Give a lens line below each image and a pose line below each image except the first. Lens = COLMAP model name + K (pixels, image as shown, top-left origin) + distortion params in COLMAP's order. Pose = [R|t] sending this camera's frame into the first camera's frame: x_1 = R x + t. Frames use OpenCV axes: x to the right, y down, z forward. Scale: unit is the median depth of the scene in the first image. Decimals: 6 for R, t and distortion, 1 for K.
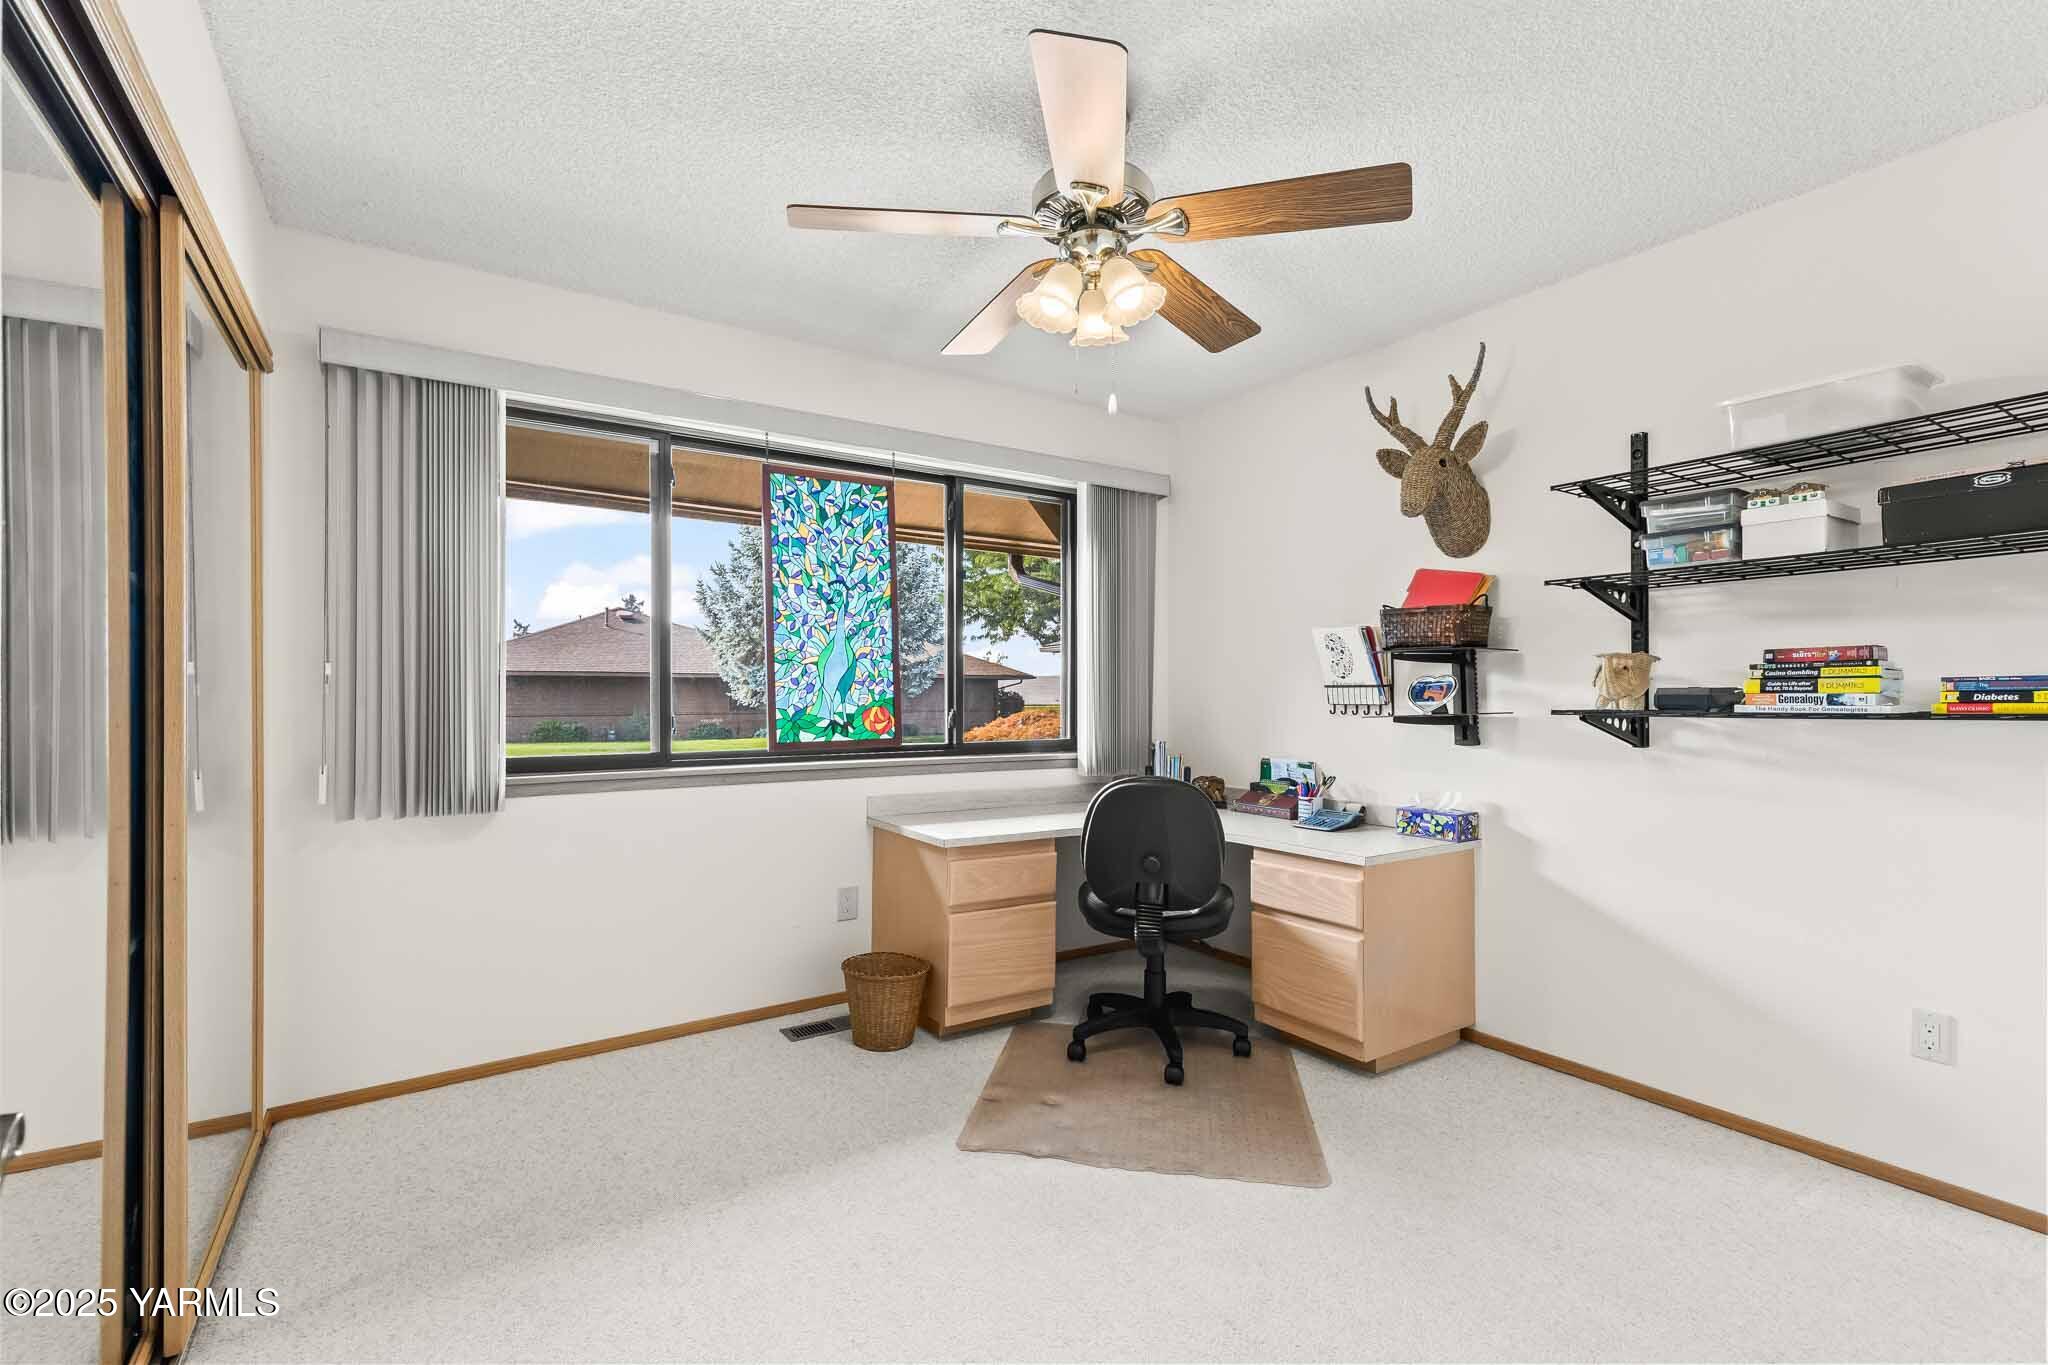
lens RADIAL K [[923.2, 0, 1033.7], [0, 923.2, 689.1], [0, 0, 1]] dist [0.008414, -0.000688]
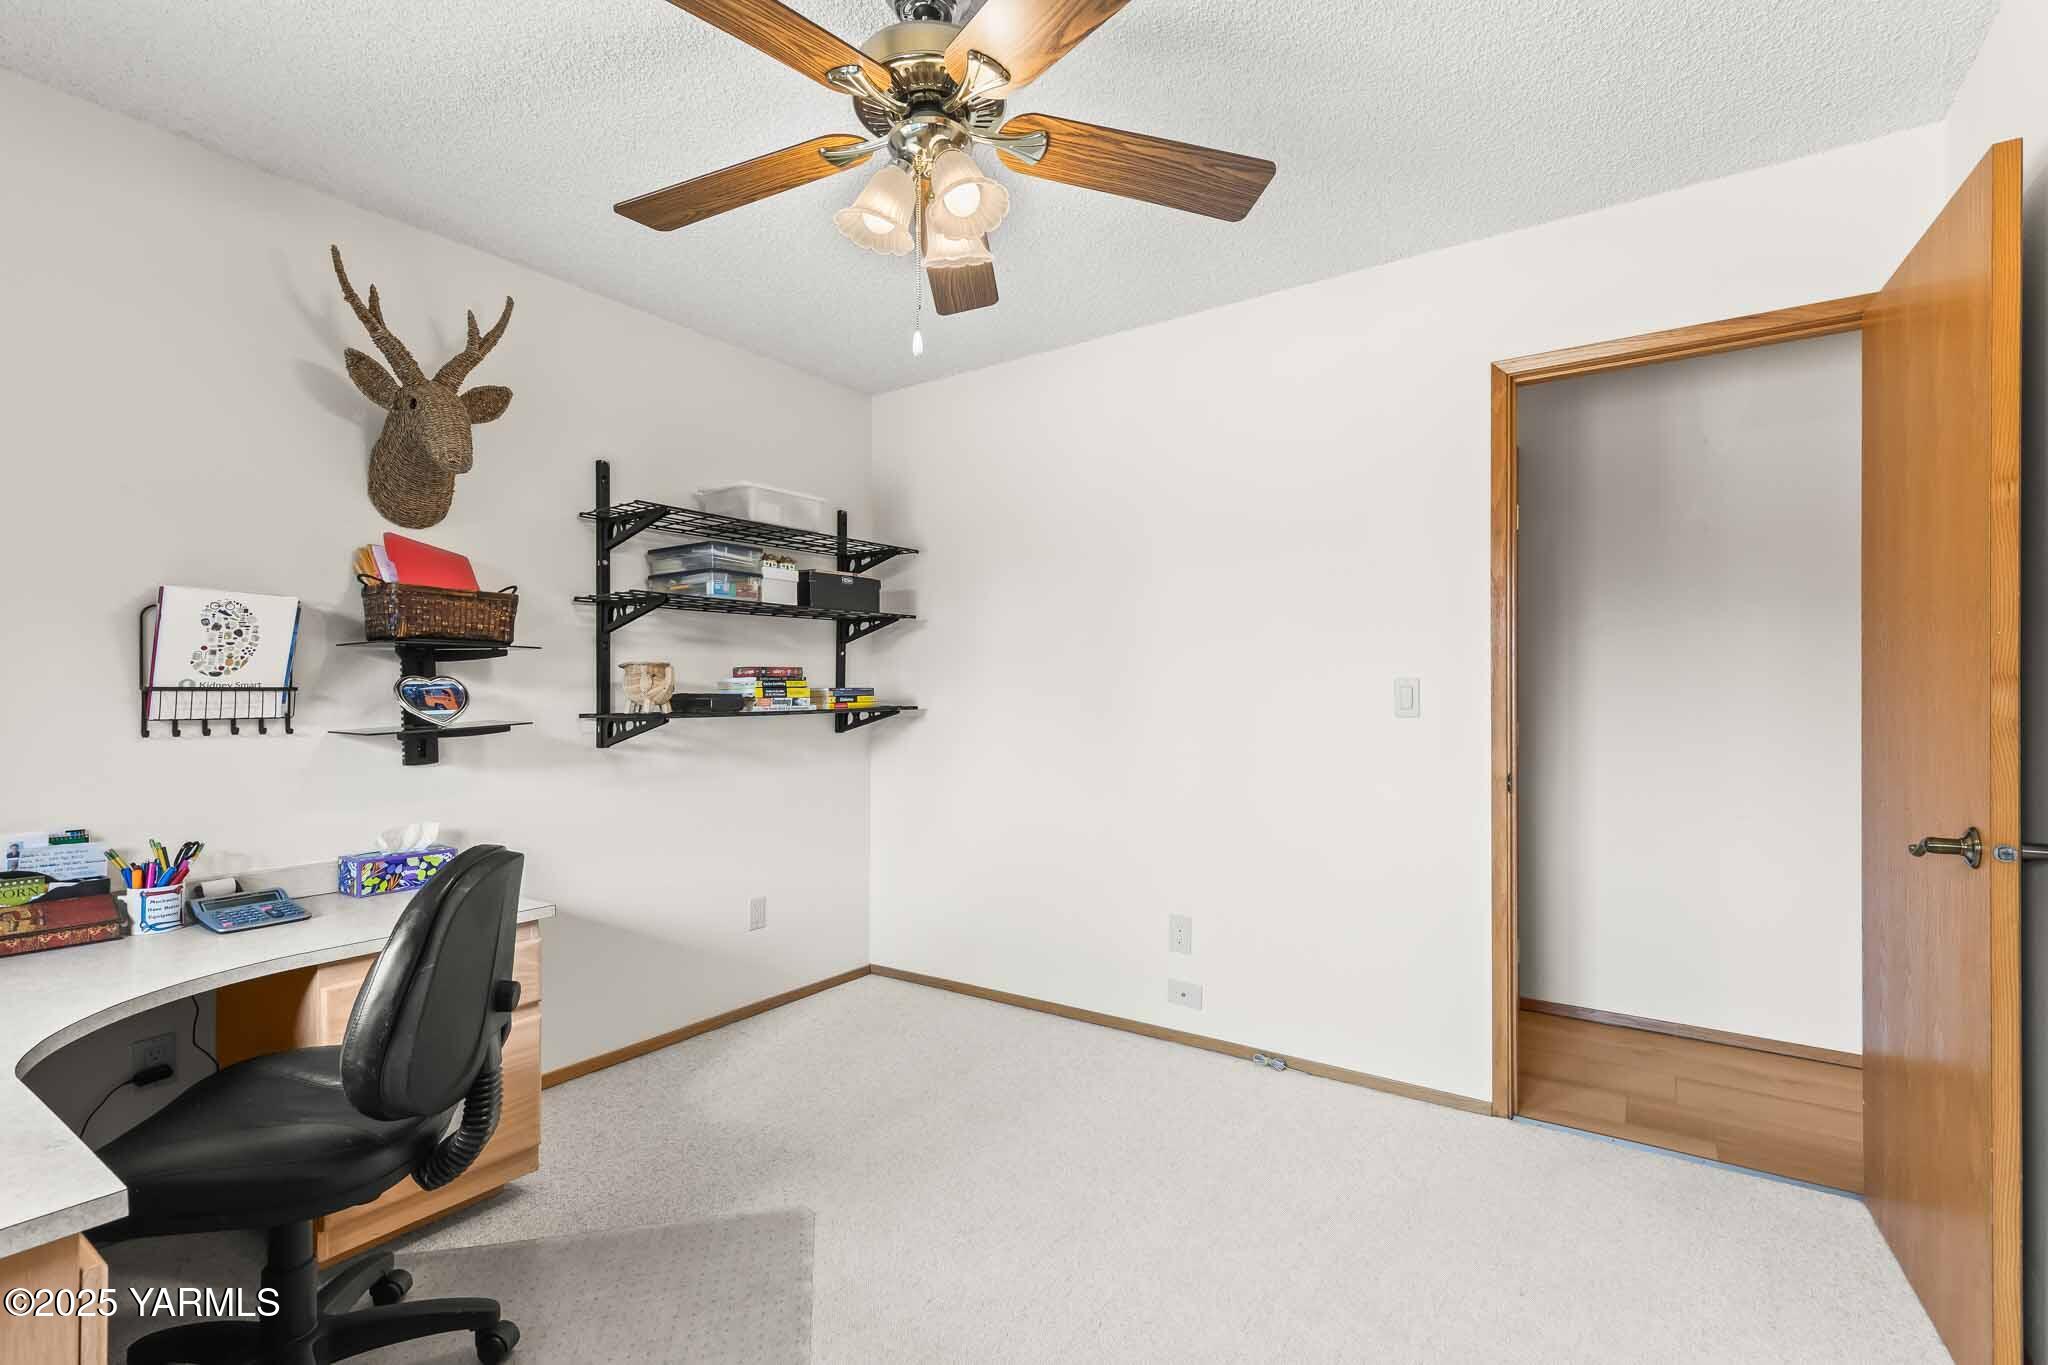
lens RADIAL K [[923.2, 0, 1036.3], [0, 923.2, 688.9], [0, 0, 1]] dist [0.008414, -0.000688]
pose [[-0.383398, 0.008309, 0.923546, -0.528056], [-0.000013, 0.999959, -0.009002, 0.002874], [-0.923583, -0.003464, -0.383383, 0.903680]]
